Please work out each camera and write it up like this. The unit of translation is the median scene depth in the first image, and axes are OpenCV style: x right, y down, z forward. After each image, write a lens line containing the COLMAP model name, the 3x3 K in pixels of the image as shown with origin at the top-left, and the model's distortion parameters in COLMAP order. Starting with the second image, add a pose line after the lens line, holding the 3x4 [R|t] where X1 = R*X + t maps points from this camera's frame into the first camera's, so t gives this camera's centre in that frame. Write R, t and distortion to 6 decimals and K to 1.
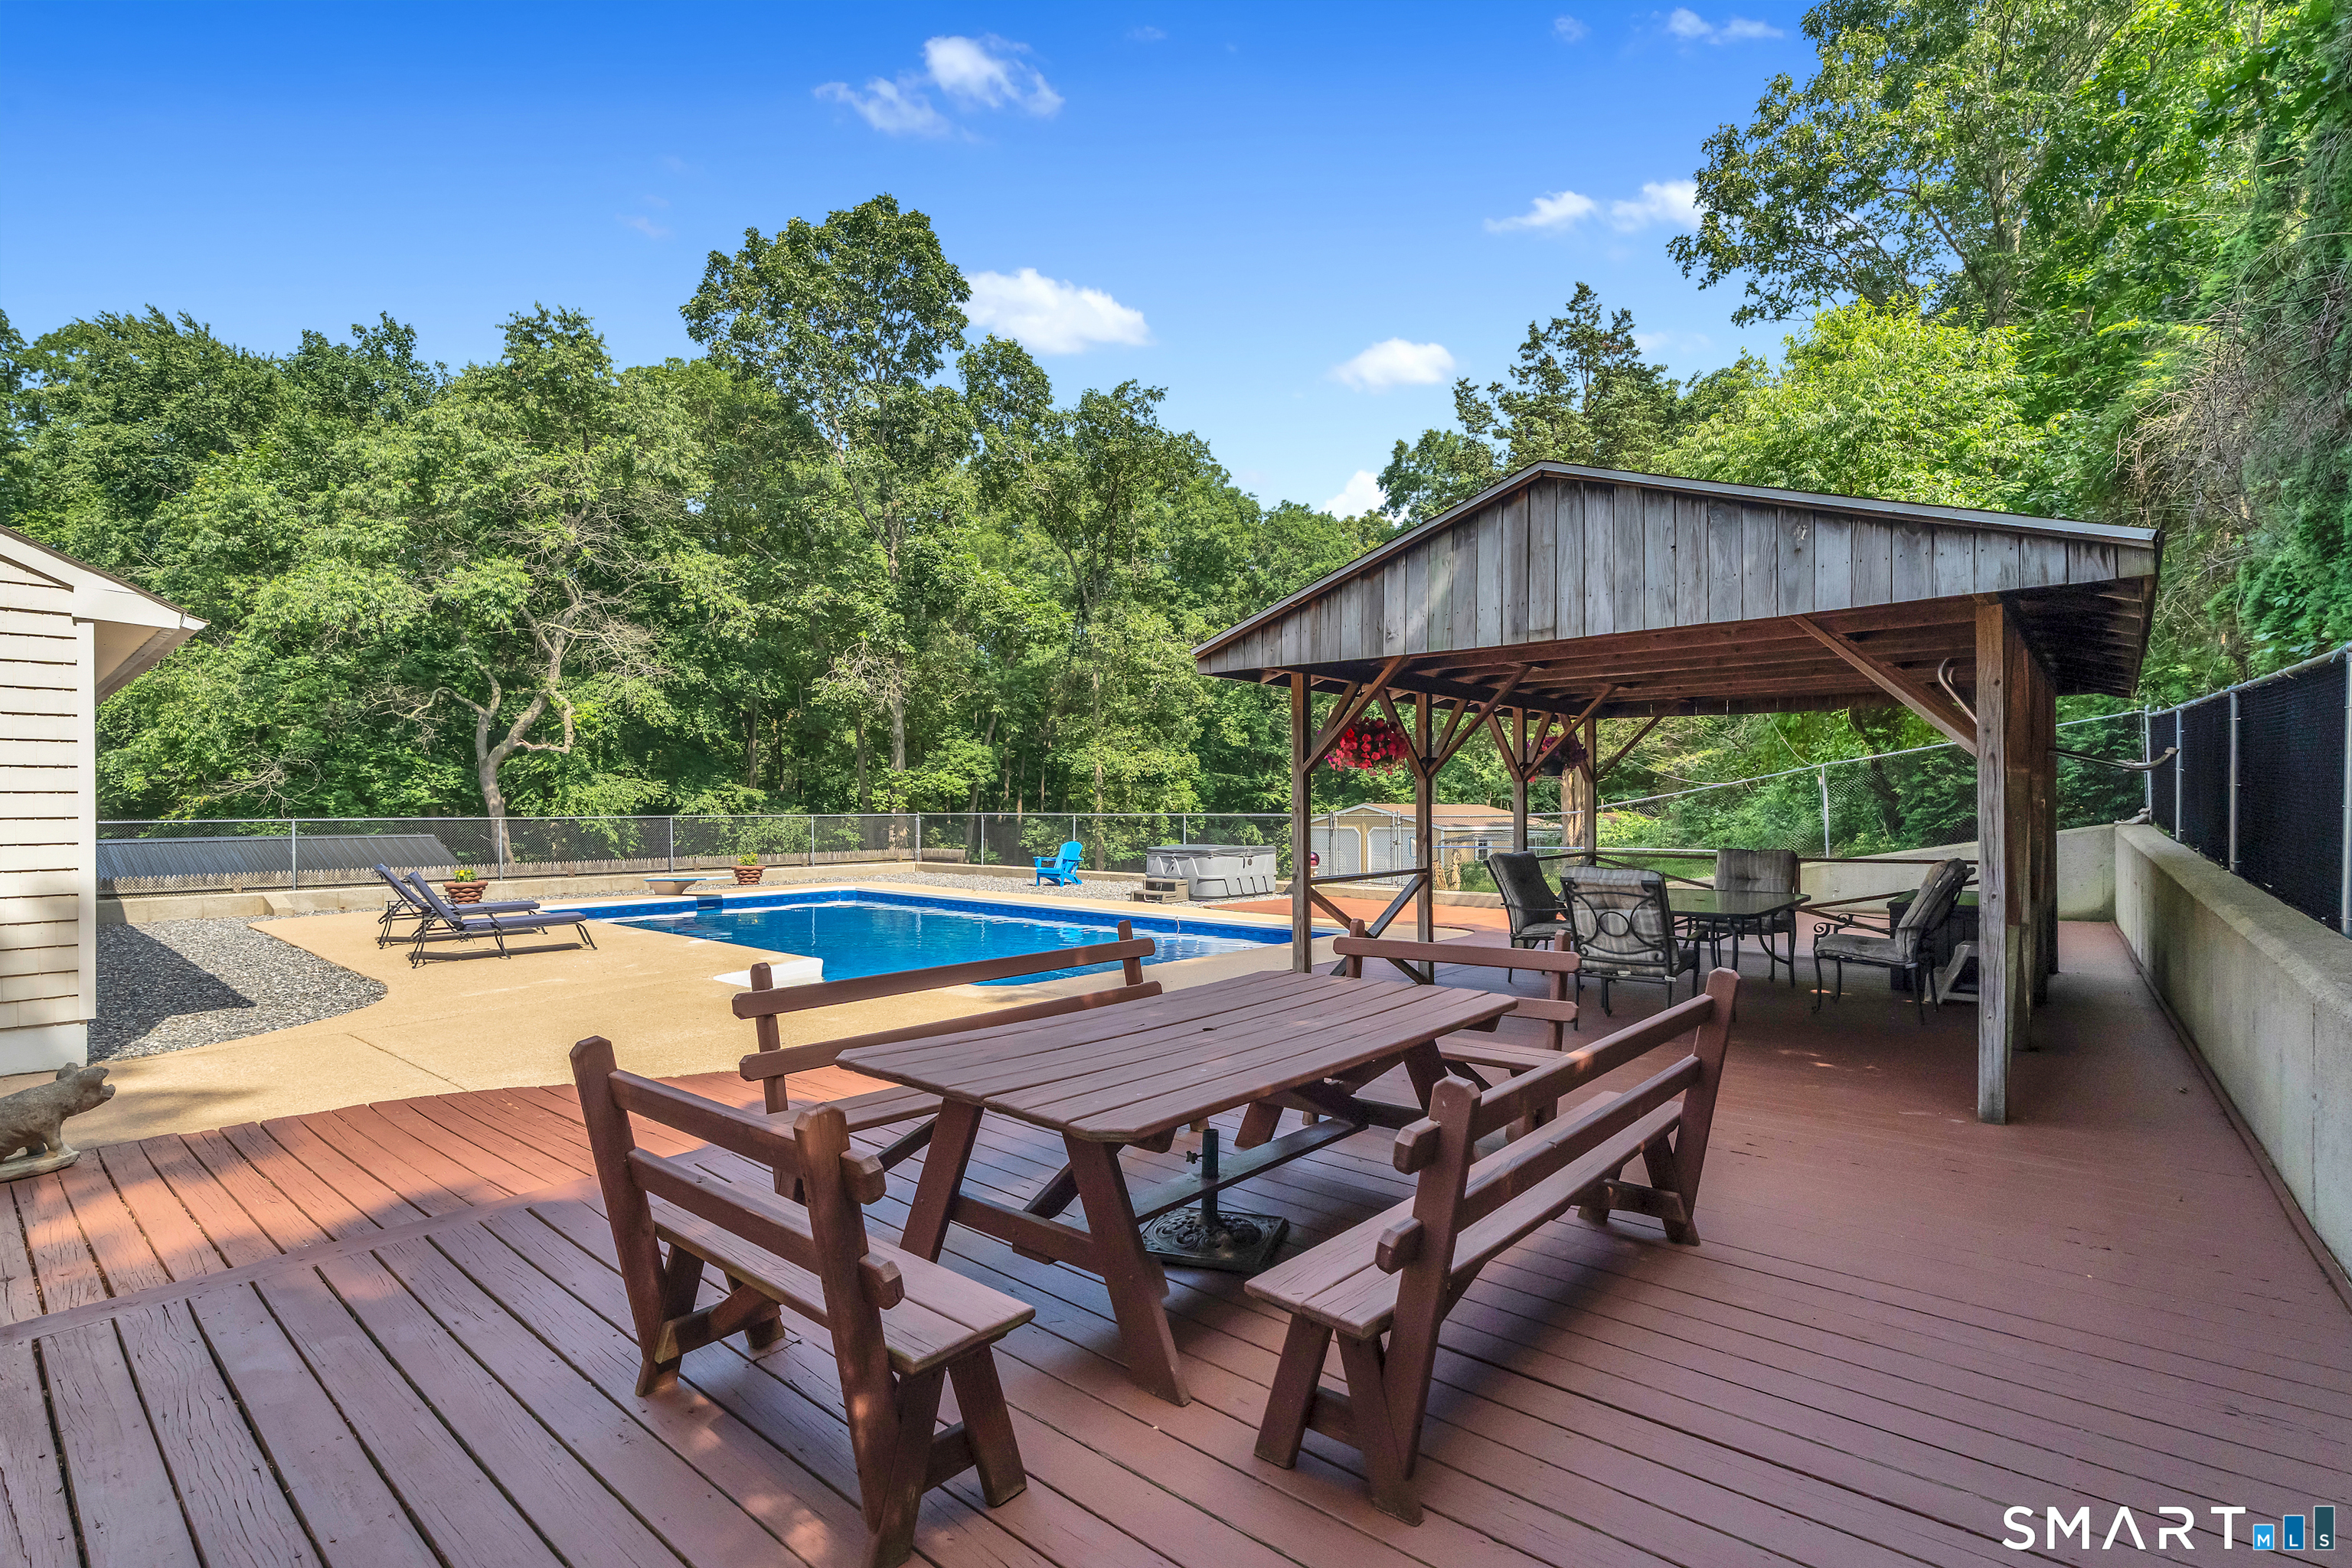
lens RADIAL K [[1076.3, 0, 1252.4], [0, 1076.3, 821.2], [0, 0, 1]] dist [0.004138, -0.001137]
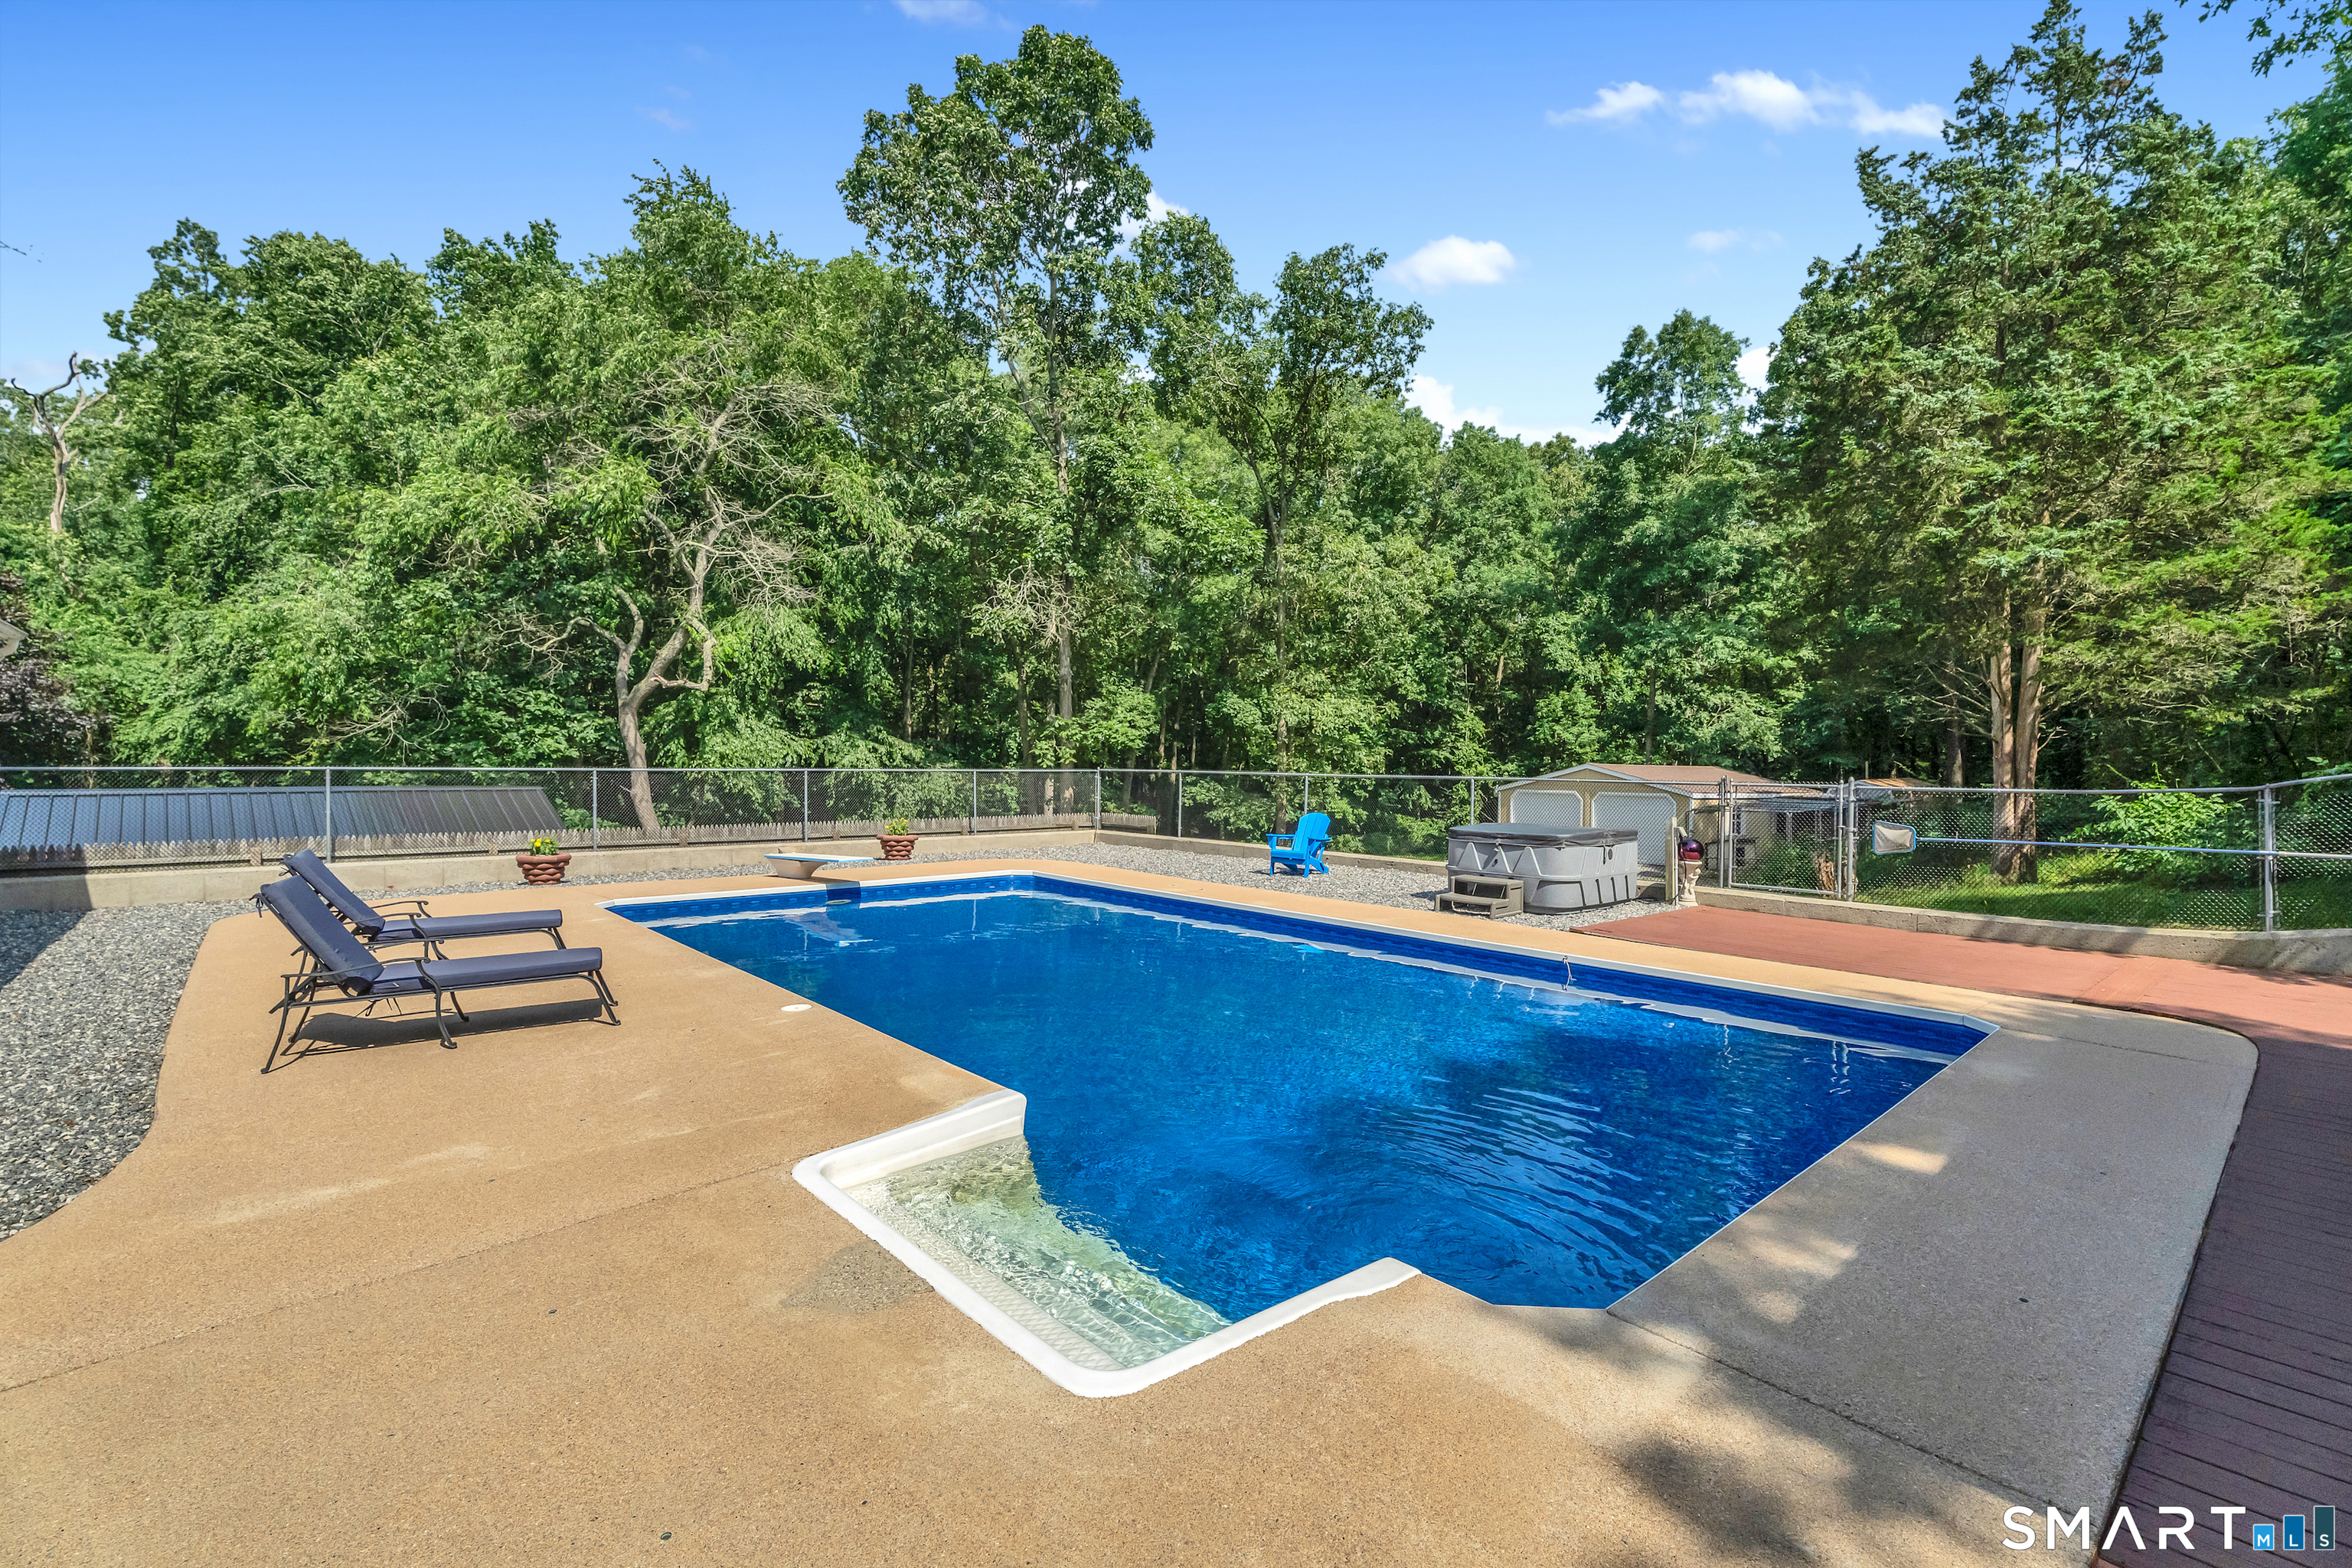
lens RADIAL K [[1076.3, 0, 1189.1], [0, 1076.3, 811.2], [0, 0, 1]] dist [0.004138, -0.001137]
pose [[0.984101, 0.019552, -0.176532, -0.082996], [-0.014248, 0.999410, 0.031259, -0.001657], [0.177039, -0.028246, 0.983798, 0.184370]]
